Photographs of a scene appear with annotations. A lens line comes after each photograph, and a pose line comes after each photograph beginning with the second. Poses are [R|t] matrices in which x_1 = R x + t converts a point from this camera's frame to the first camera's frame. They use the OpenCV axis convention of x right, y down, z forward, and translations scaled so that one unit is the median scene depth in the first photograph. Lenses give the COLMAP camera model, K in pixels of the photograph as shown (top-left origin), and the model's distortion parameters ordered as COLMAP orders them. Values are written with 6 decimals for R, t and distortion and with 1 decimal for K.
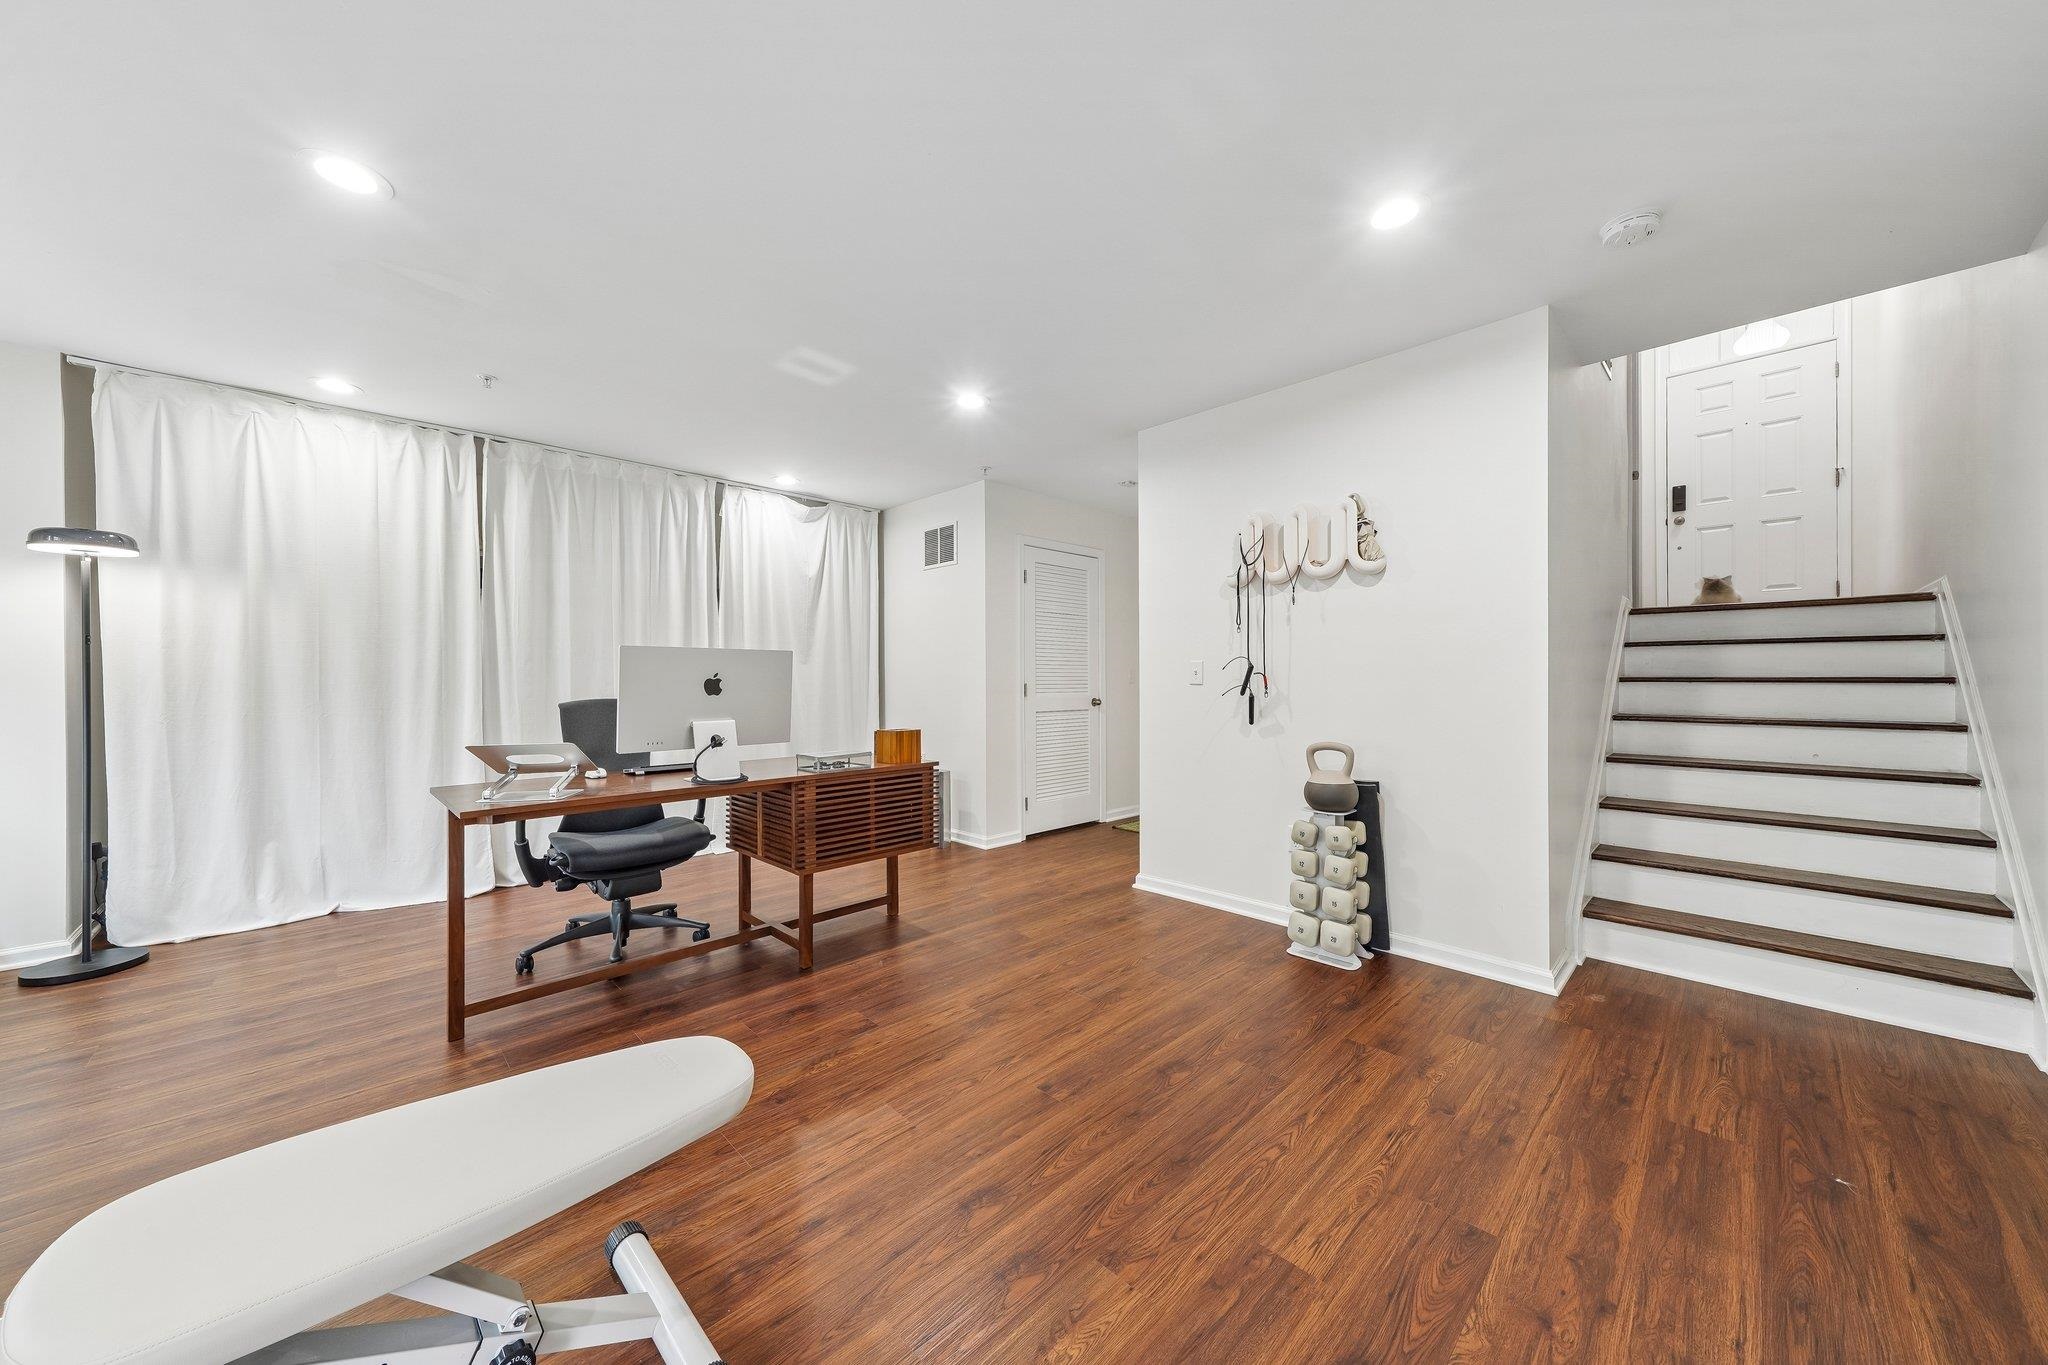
lens RADIAL K [[716.6, 0, 1028.3], [0, 716.6, 678.9], [0, 0, 1]] dist [0.007948, -0.000214]
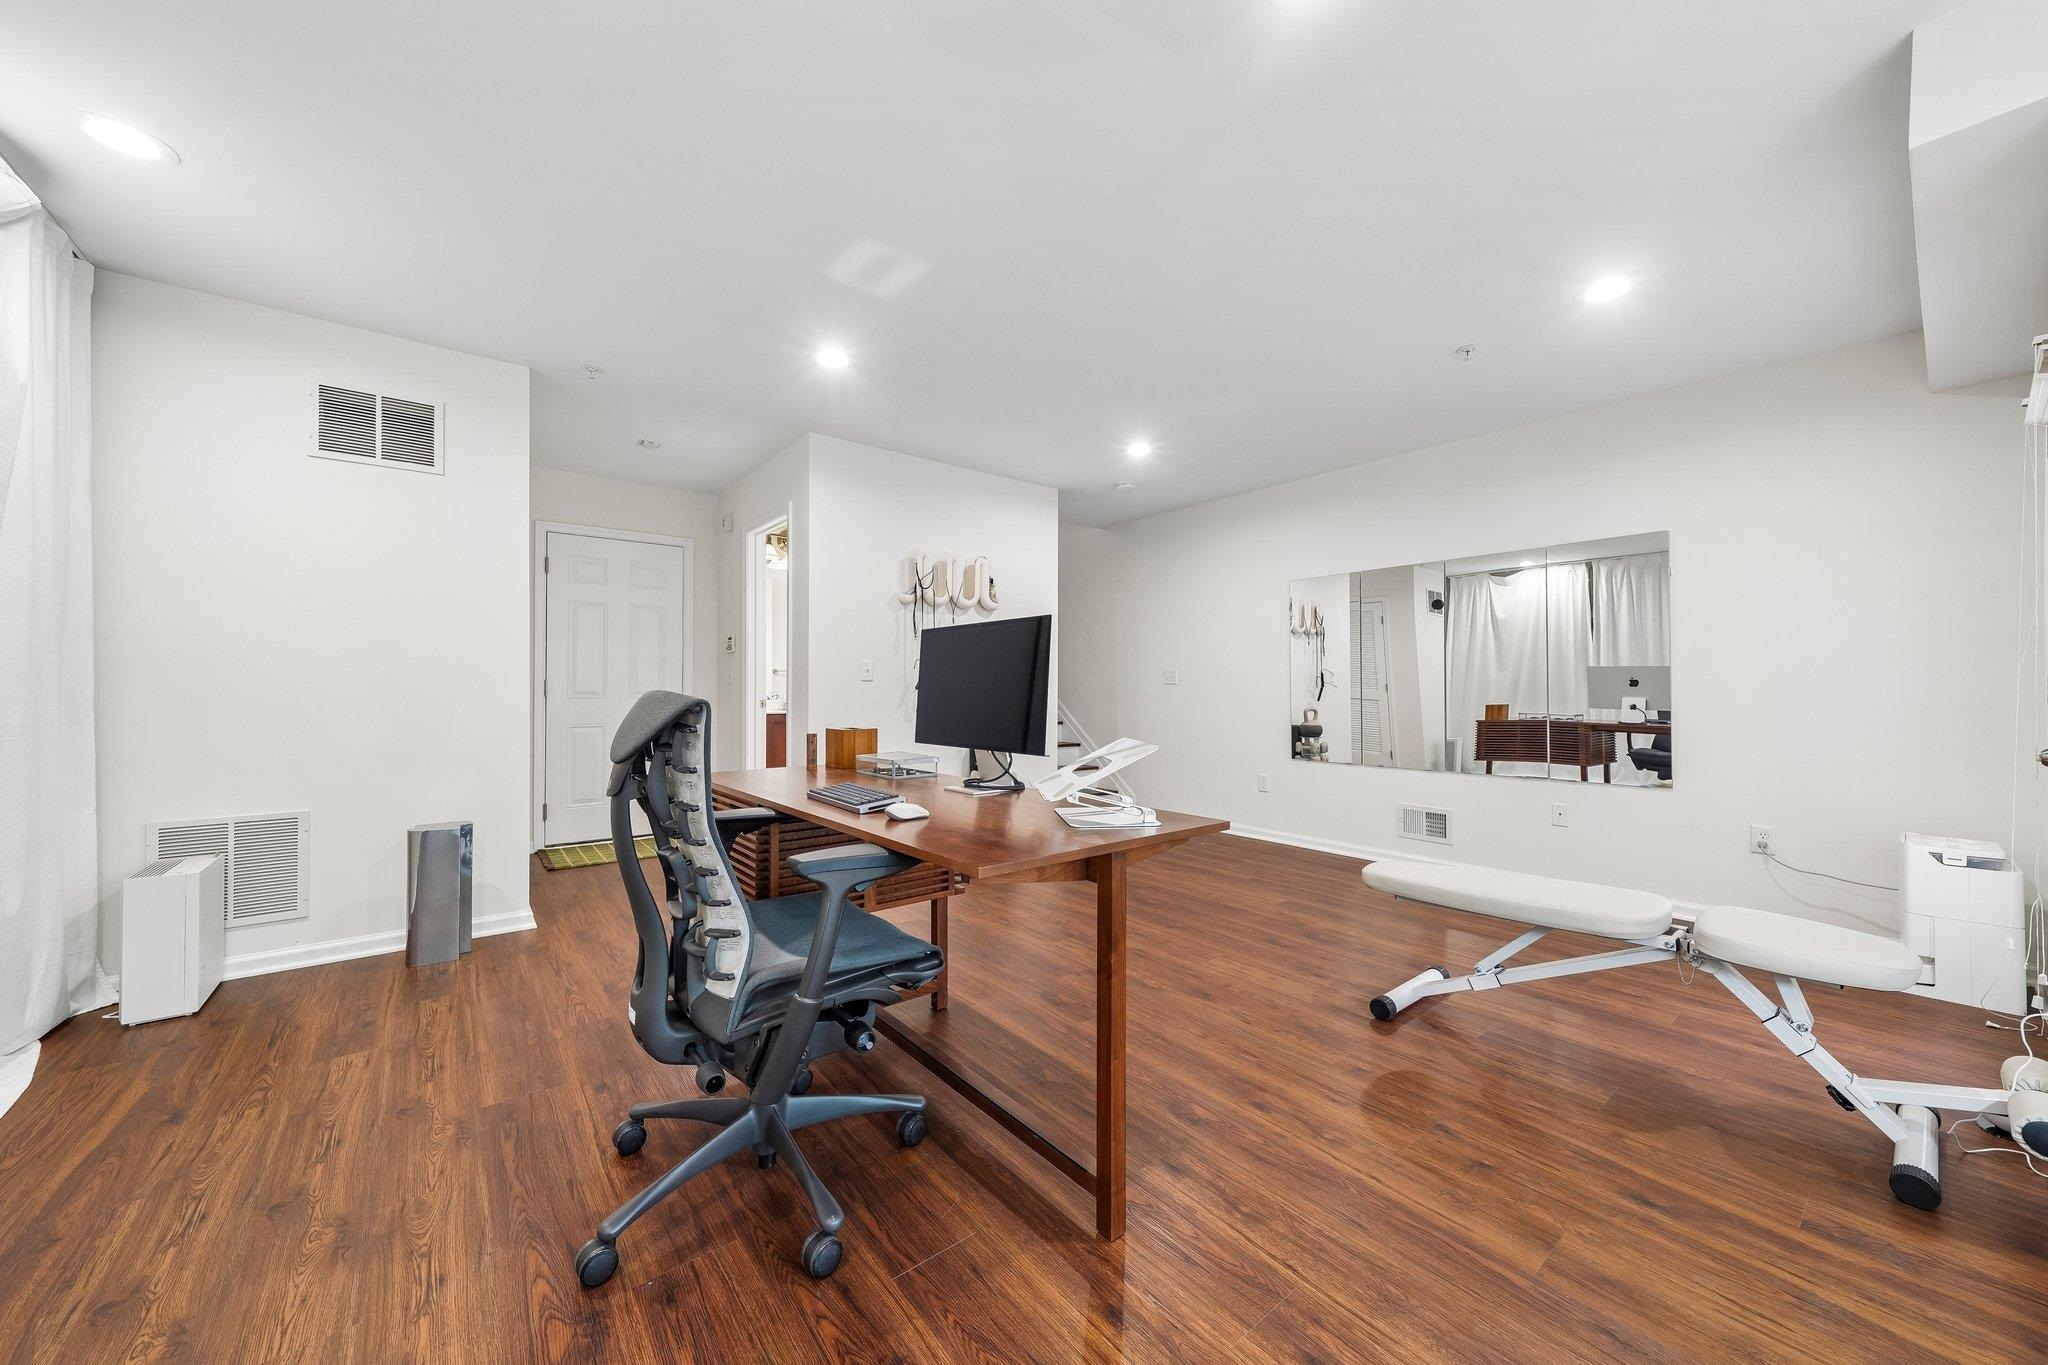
lens RADIAL K [[716.6, 0, 1028.3], [0, 716.6, 678.9], [0, 0, 1]] dist [0.007948, -0.000214]
pose [[0.112697, 0.015825, 0.993503, -1.004474], [-0.004660, 0.999871, -0.015397, 0.024494], [-0.993618, -0.002895, 0.112756, 0.706607]]
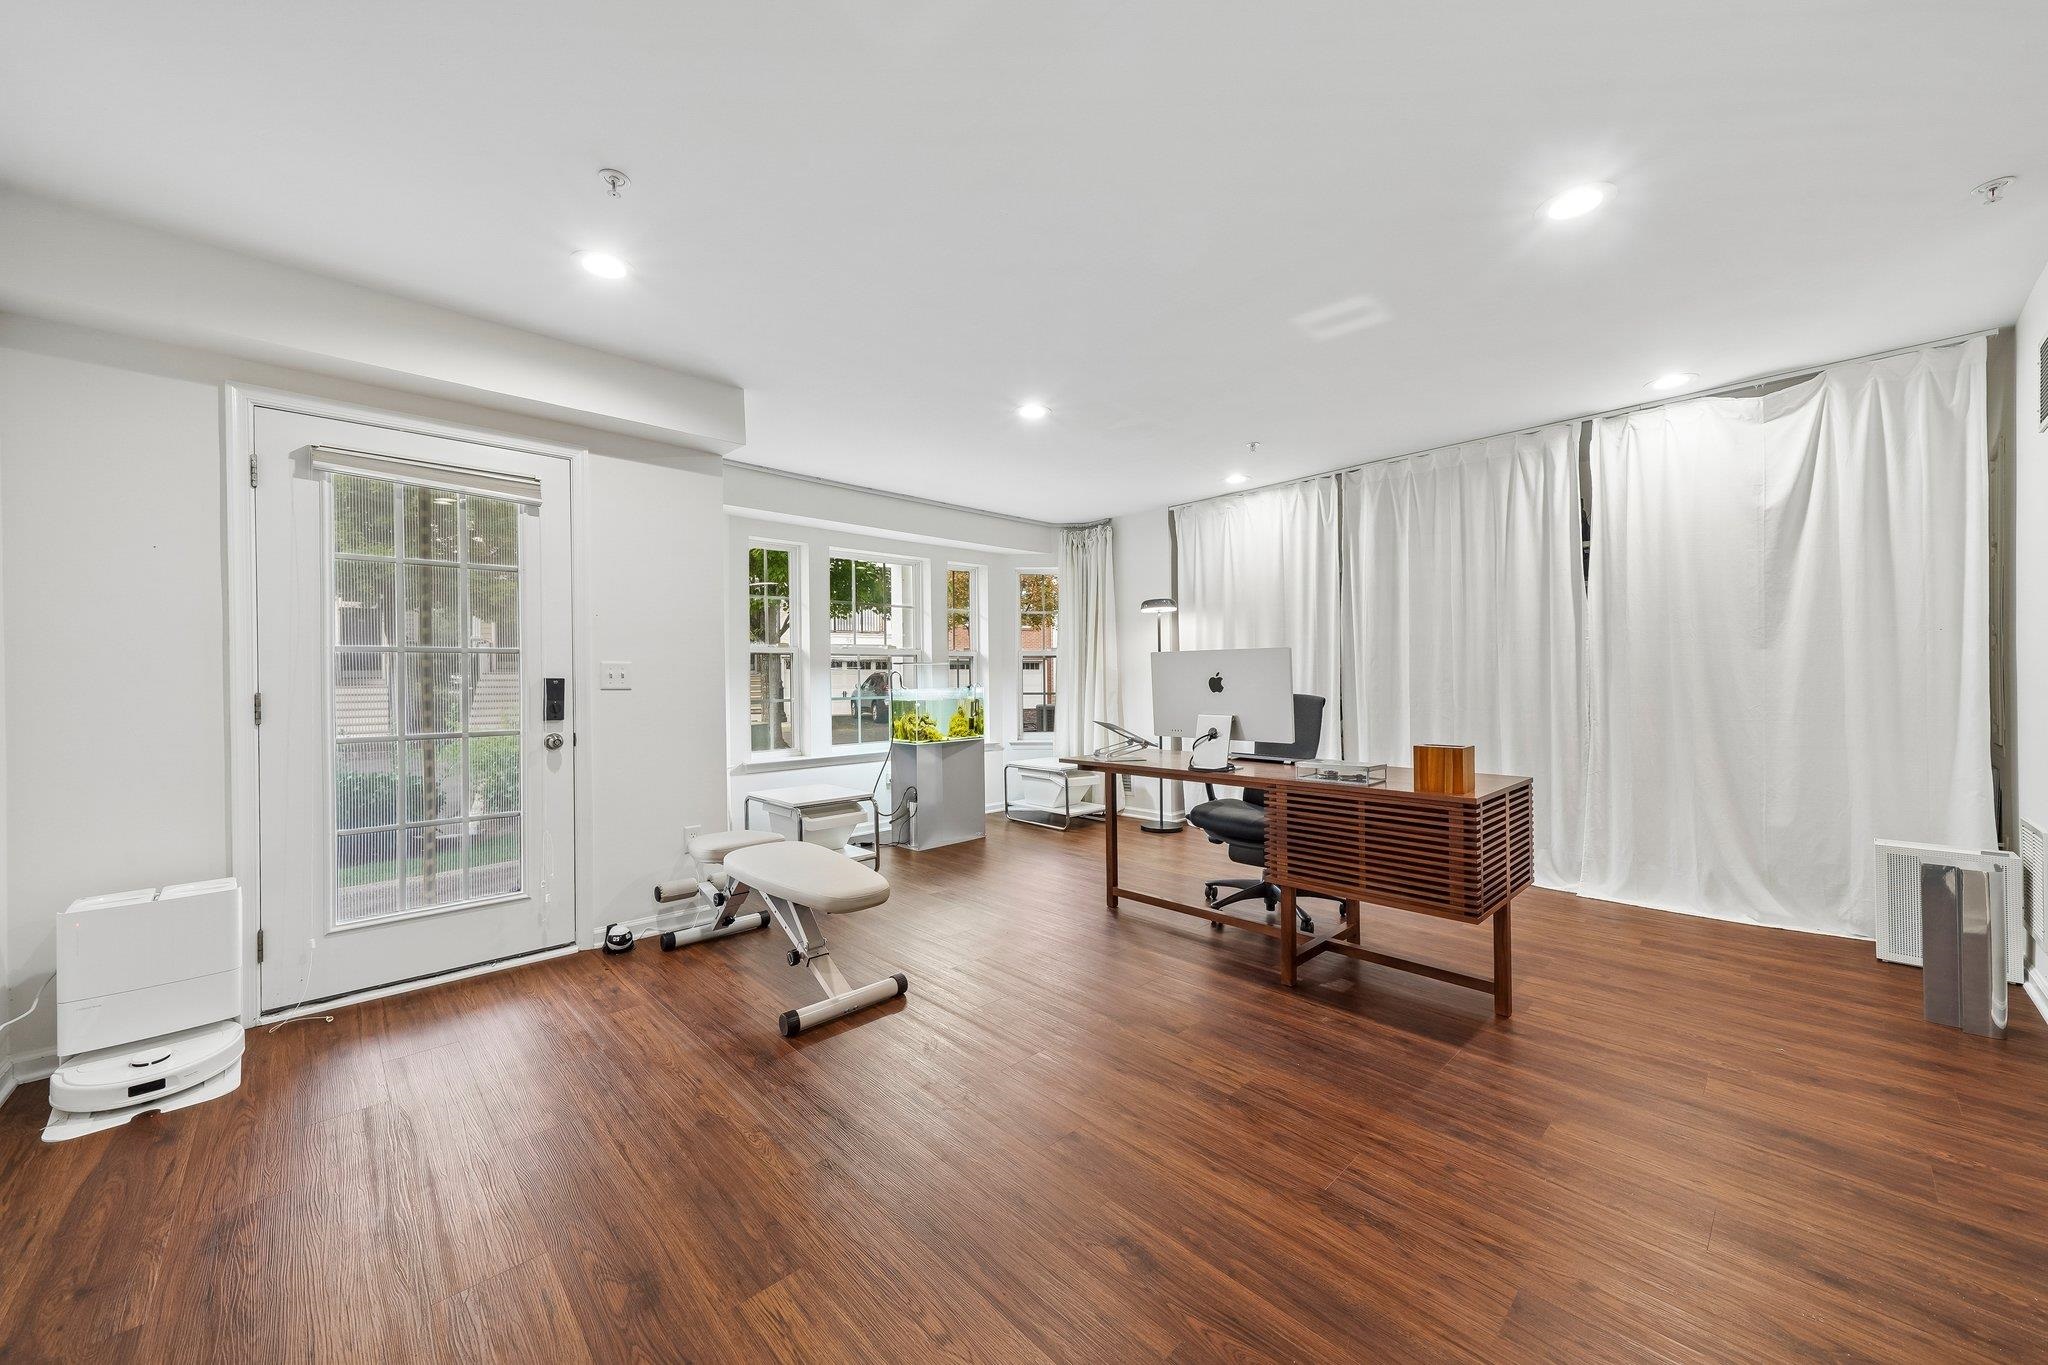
lens RADIAL K [[747.4, 0, 1022.3], [0, 747.4, 677.1], [0, 0, 1]] dist [0.017706, -0.000016]
pose [[-0.021629, 0.001248, -0.999765, 0.597889], [0.009534, 0.999954, 0.001042, -0.003978], [0.999721, -0.009509, -0.021640, 0.596892]]
